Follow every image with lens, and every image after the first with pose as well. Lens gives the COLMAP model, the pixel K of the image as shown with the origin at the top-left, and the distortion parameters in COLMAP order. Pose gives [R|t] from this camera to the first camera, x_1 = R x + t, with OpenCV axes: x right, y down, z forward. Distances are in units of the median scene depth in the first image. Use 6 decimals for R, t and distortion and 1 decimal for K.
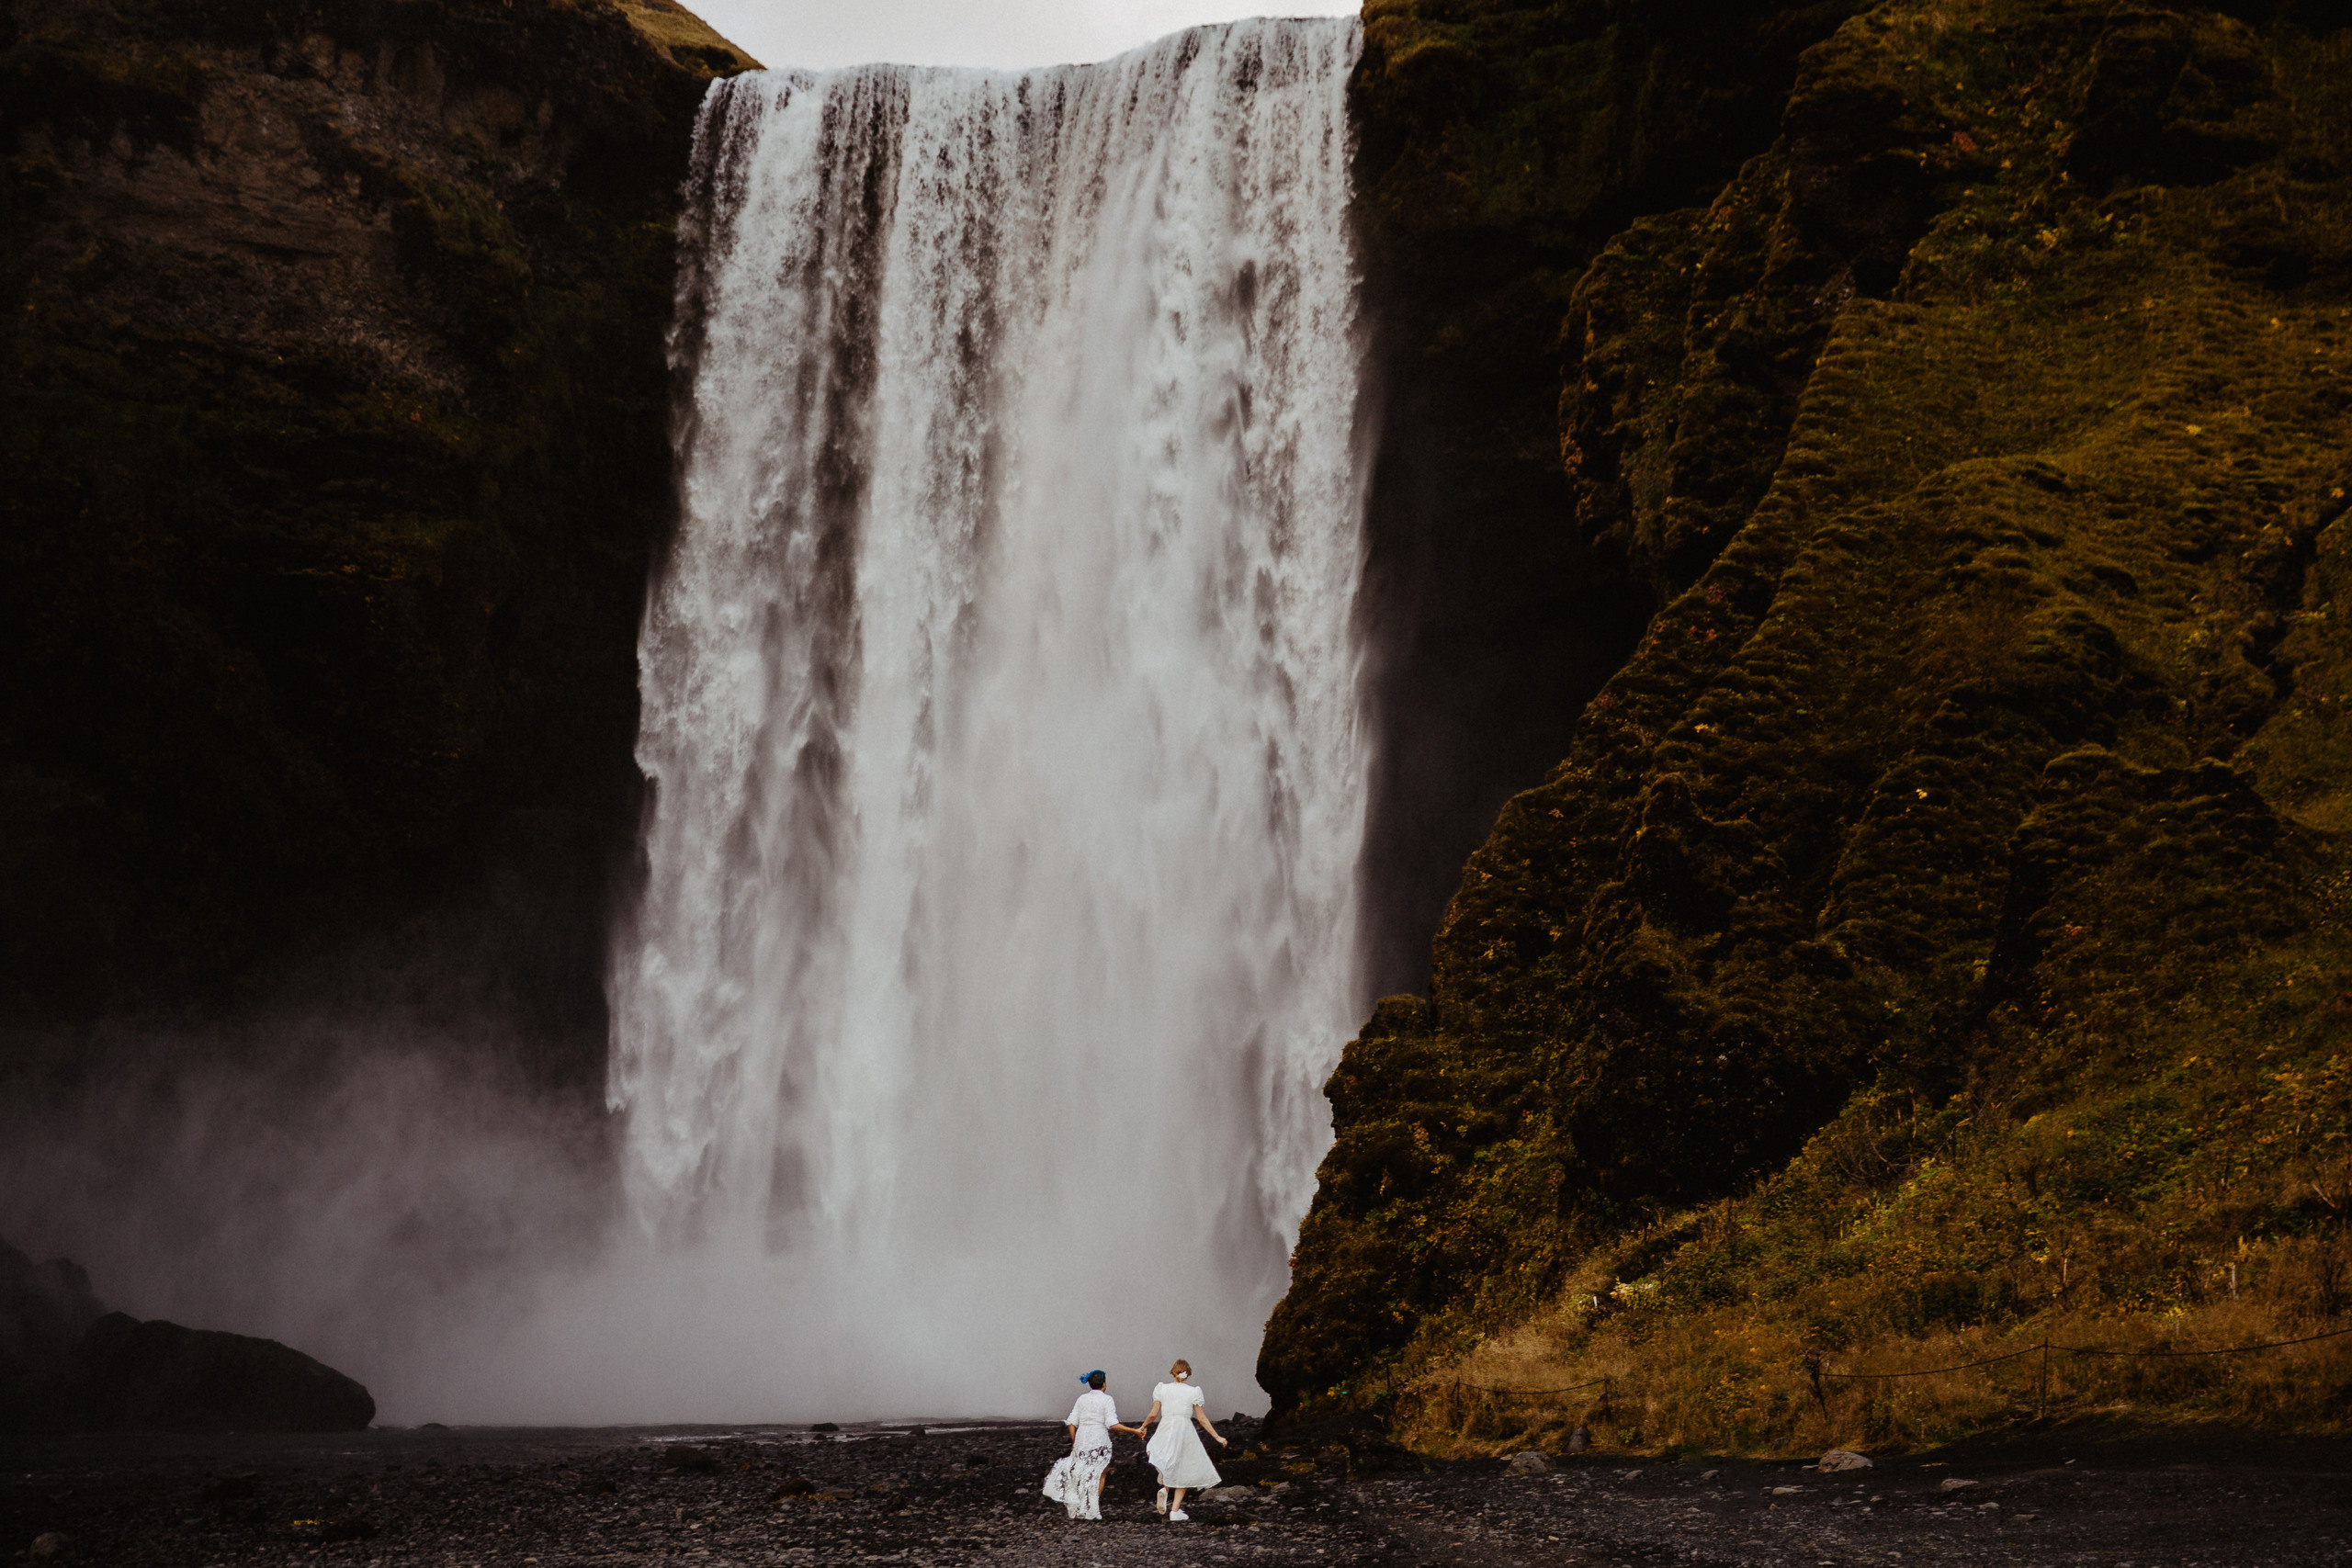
lens RADIAL K [[3452.6, 0, 1180.0], [0, 3452.6, 836.7], [0, 0, 1]] dist [0.023182, 0.454948]
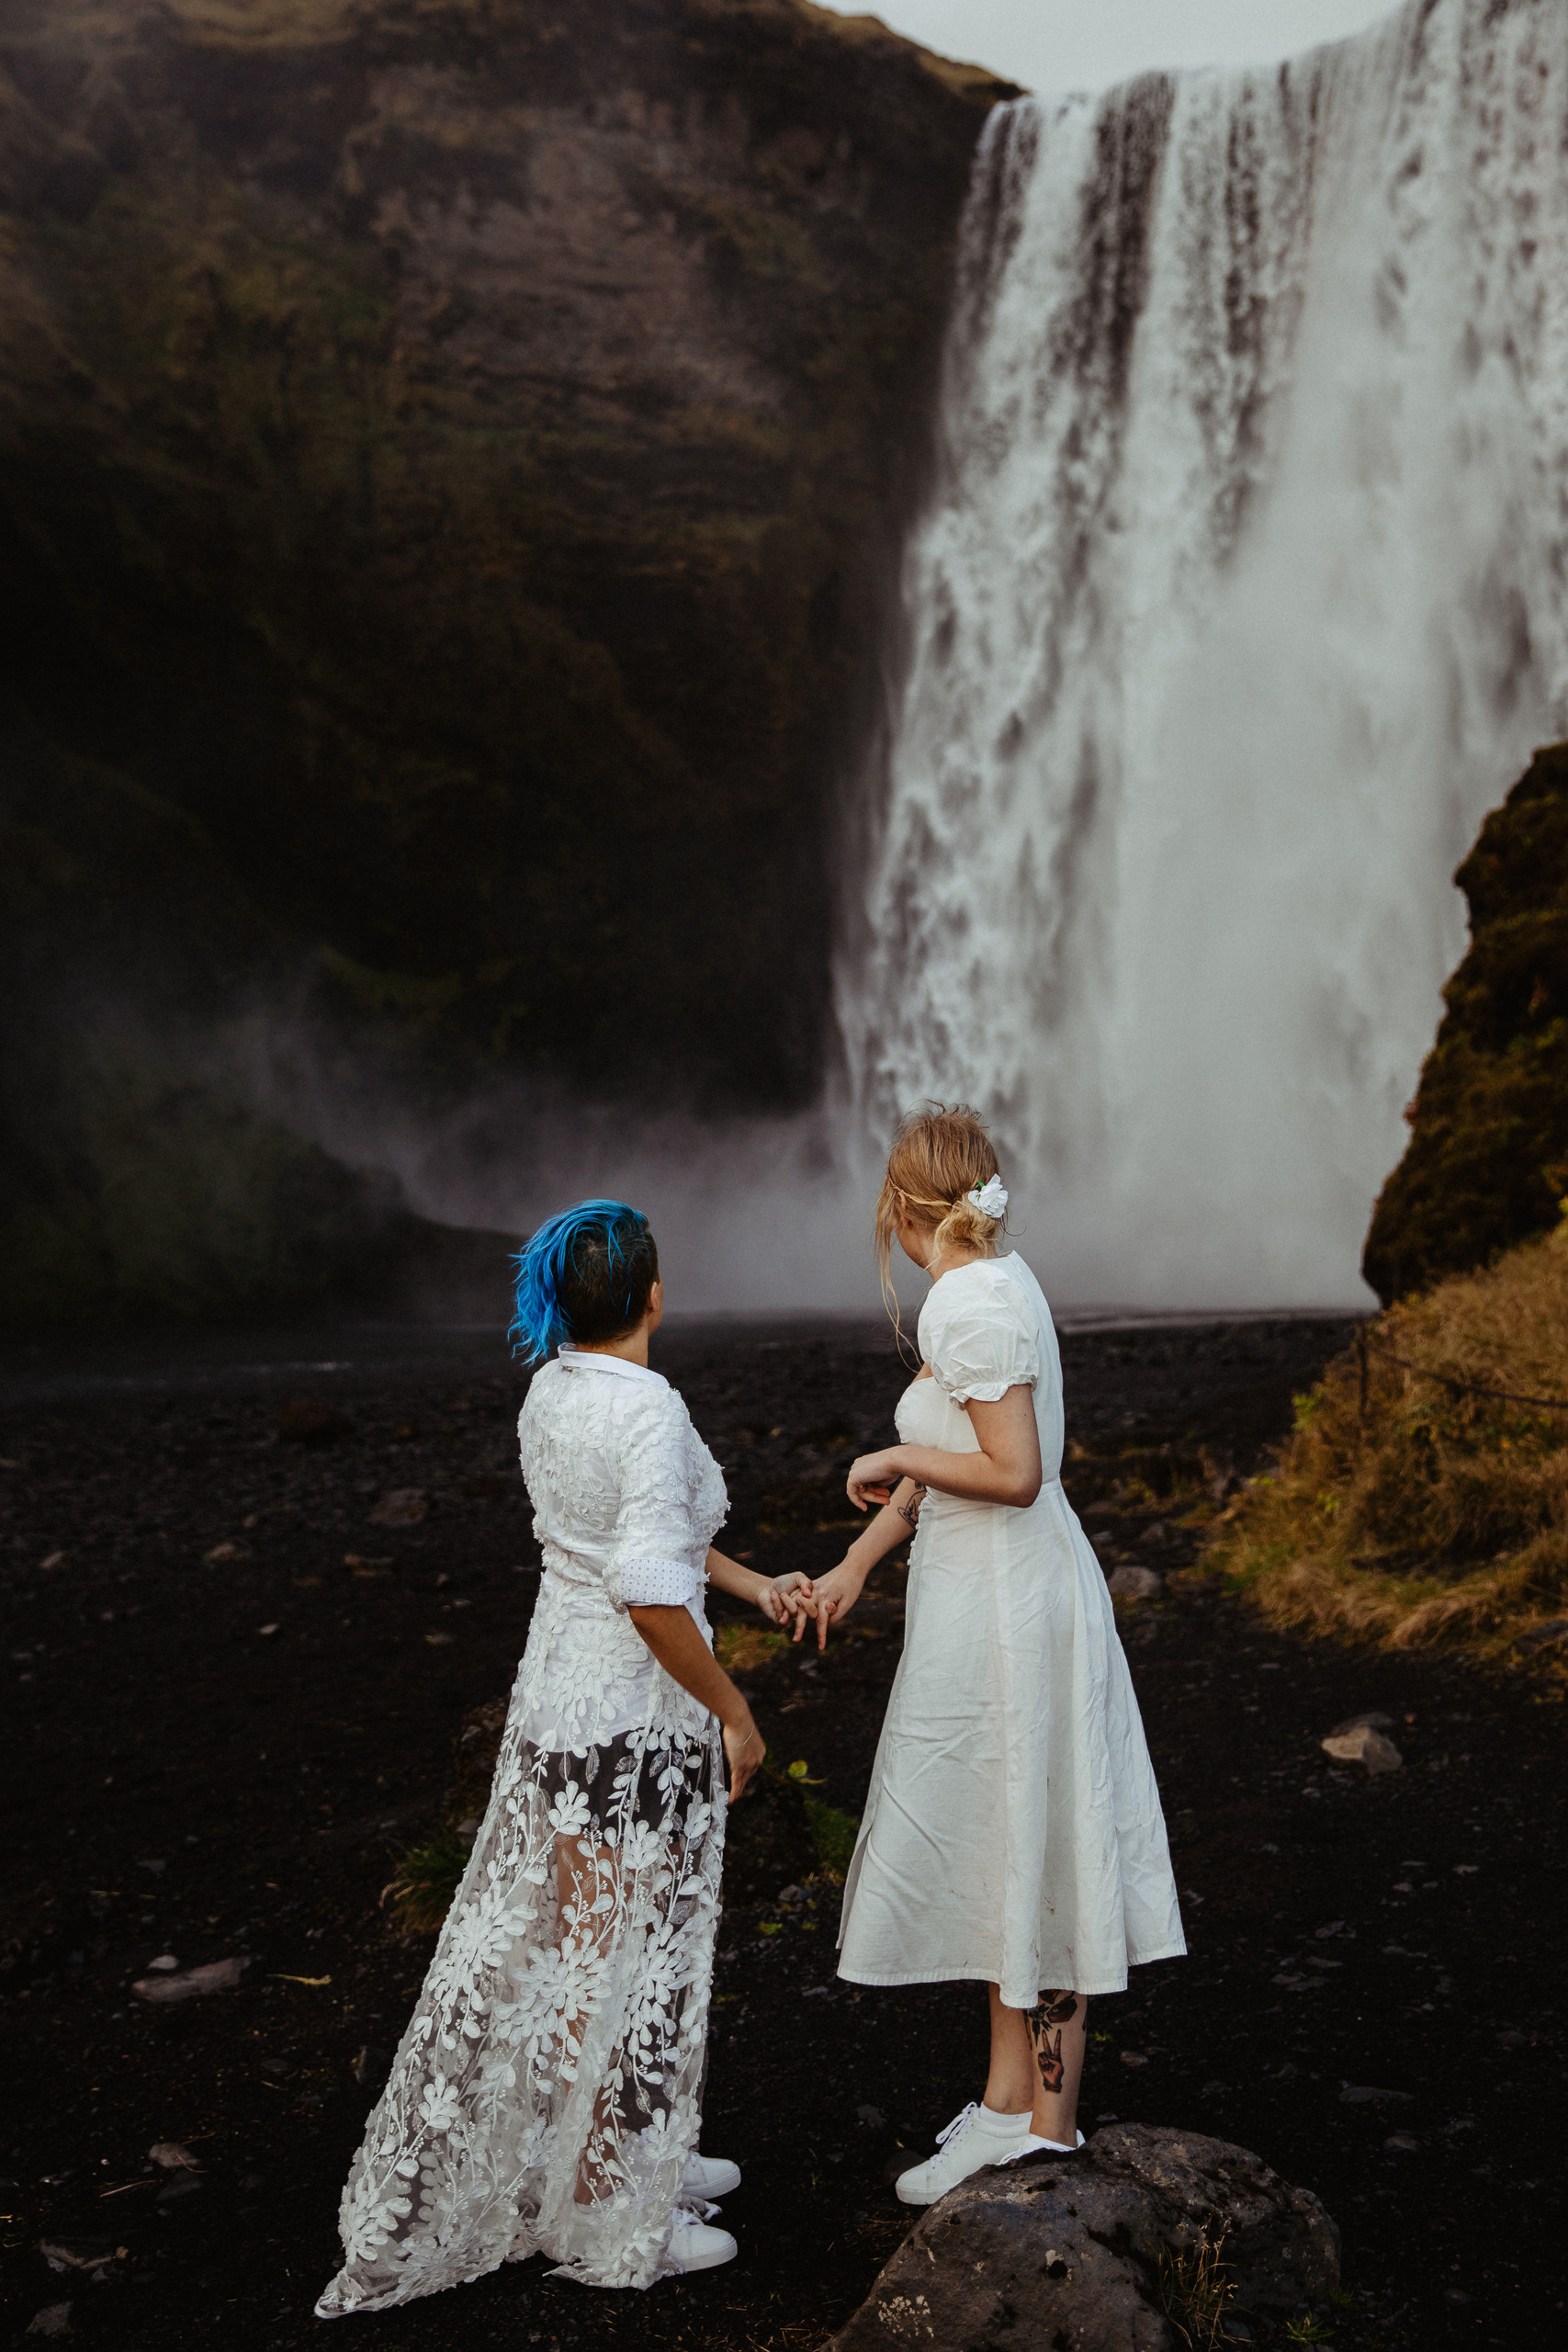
lens RADIAL K [[2522.5, 0, 786.2], [0, 2522.5, 1111.3], [0, 0, 1]] dist [0.008072, 0.040505]
pose [[0.957795, -0.030372, -0.285843, 0.056935], [0.058027, 0.994359, 0.088782, 0.066329], [0.281534, -0.101622, 0.954155, 0.449644]]
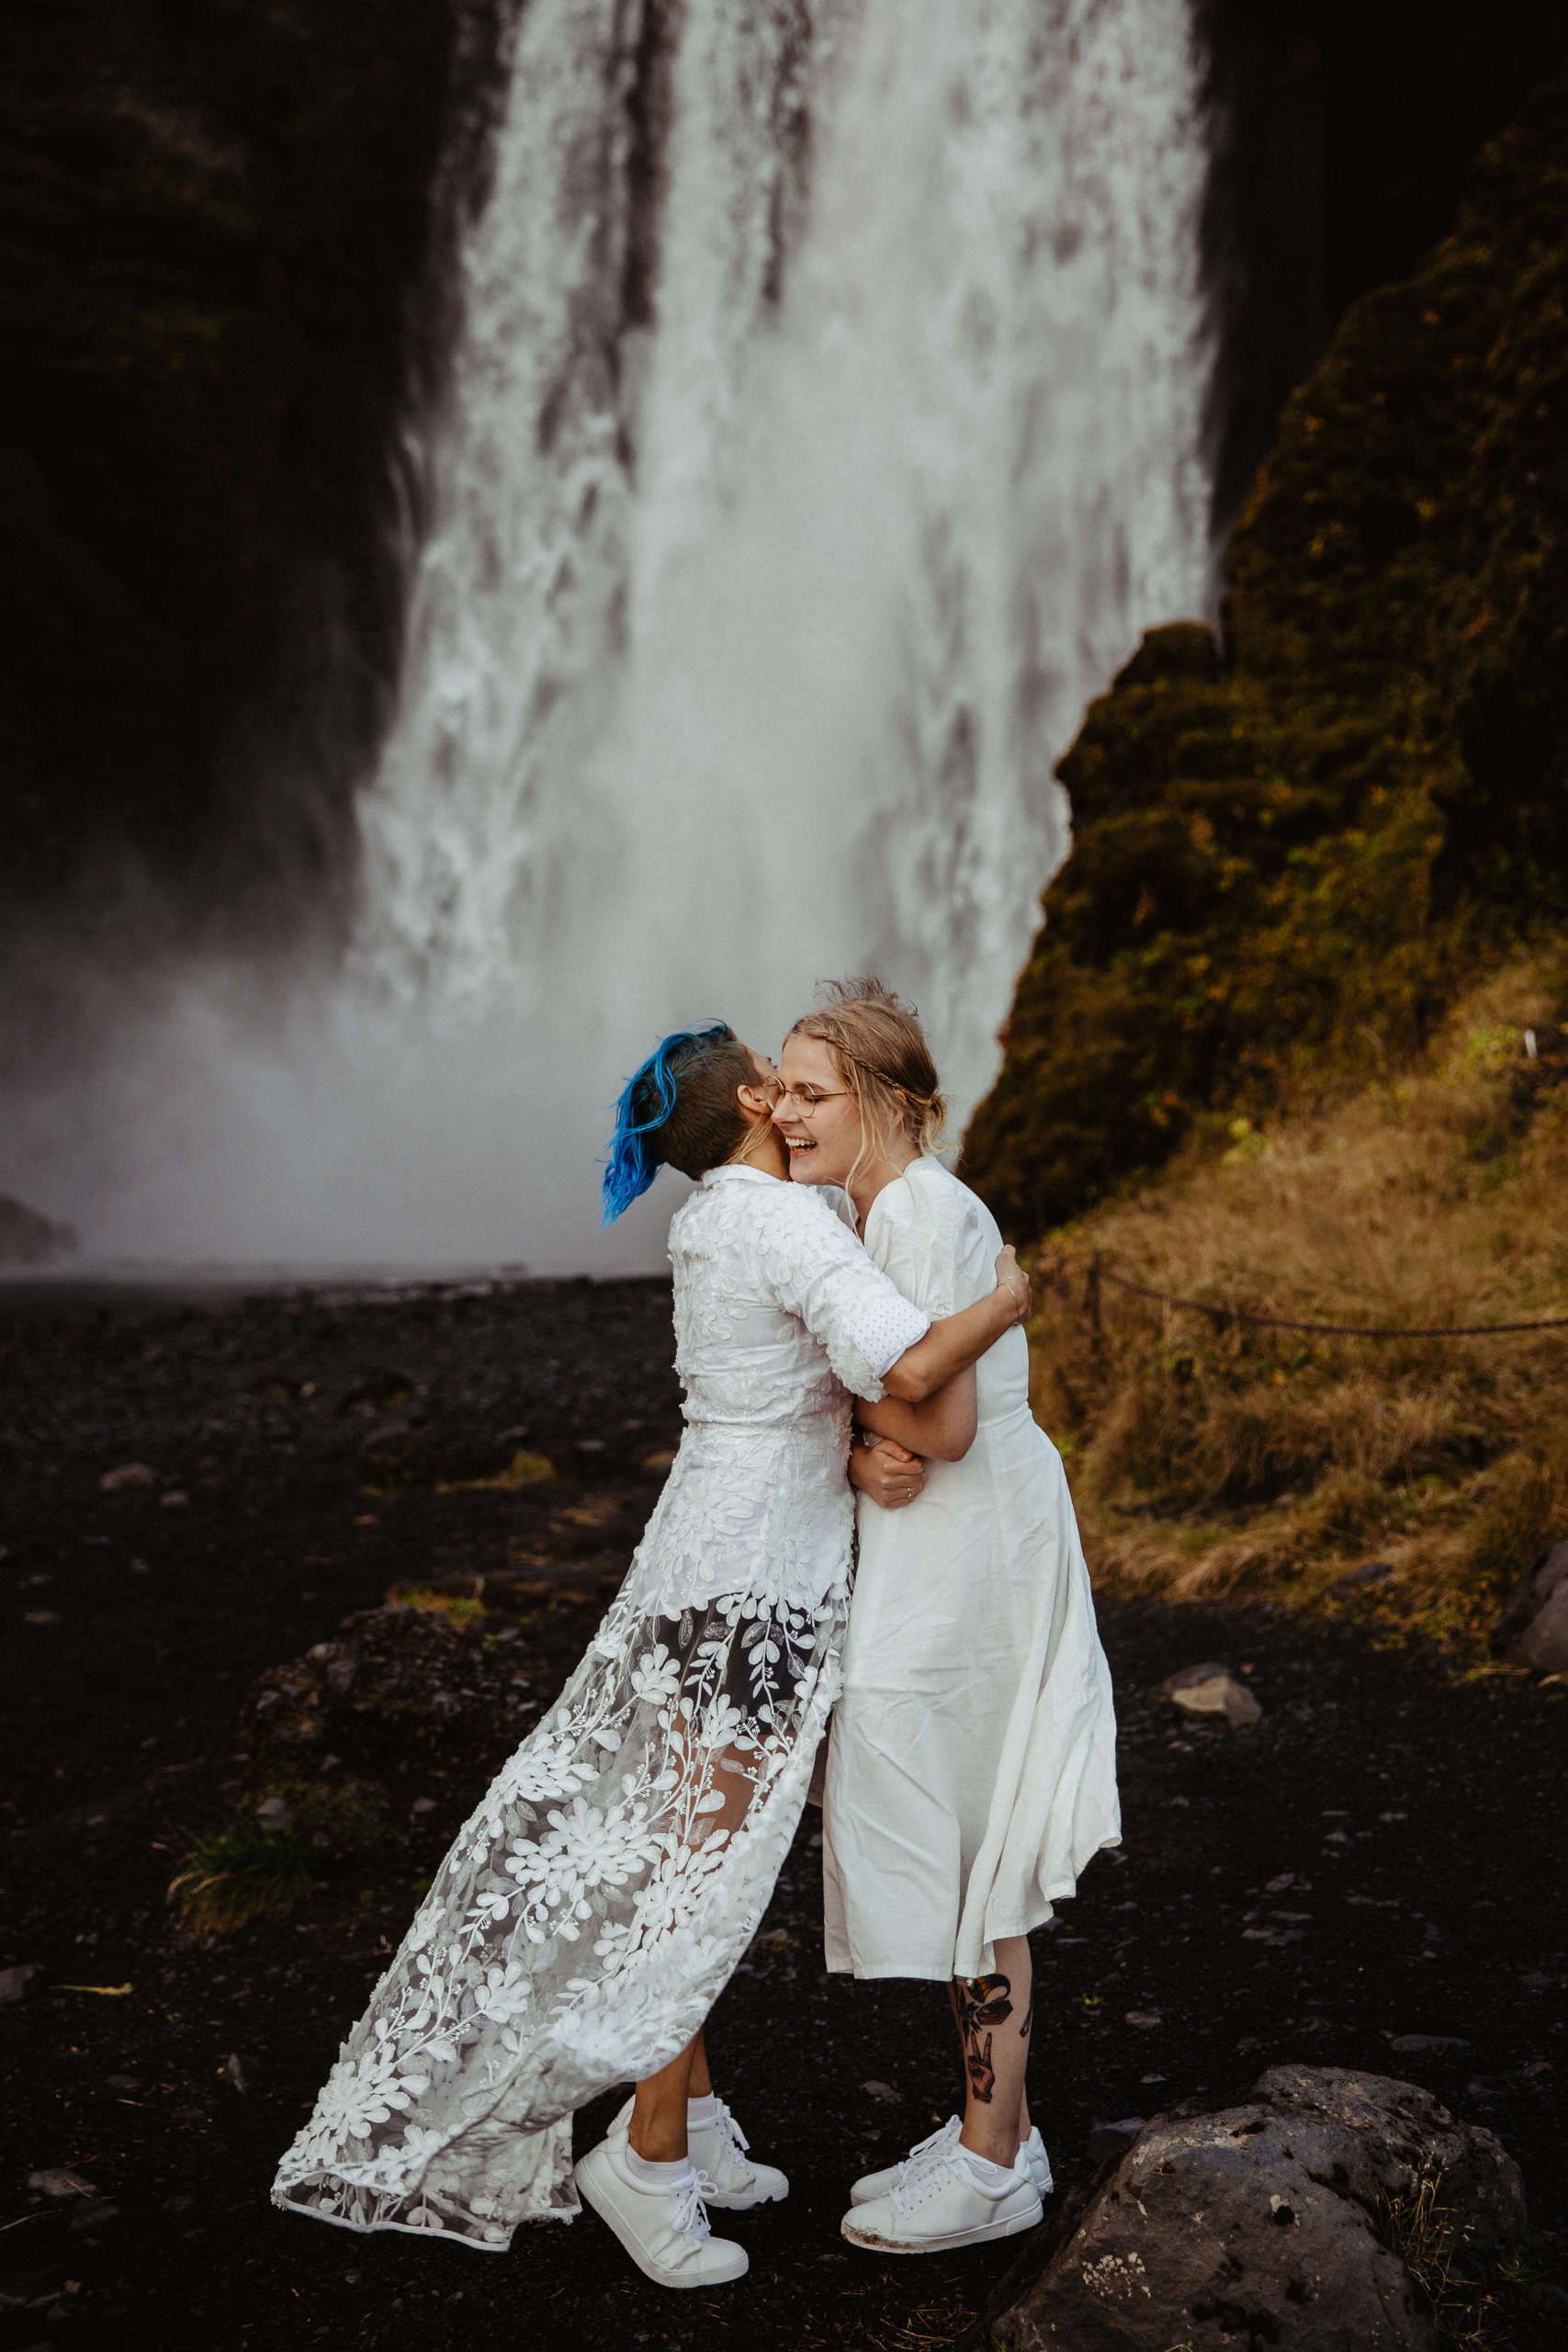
lens RADIAL K [[2915.3, 0, 774.2], [0, 2915.3, 1152.4], [0, 0, 1]] dist [0.064654, 0.019790]
pose [[0.994294, -0.007548, -0.106405, 0.046887], [0.022250, 0.990228, 0.137672, 0.067126], [0.104326, -0.139254, 0.984746, 0.446883]]
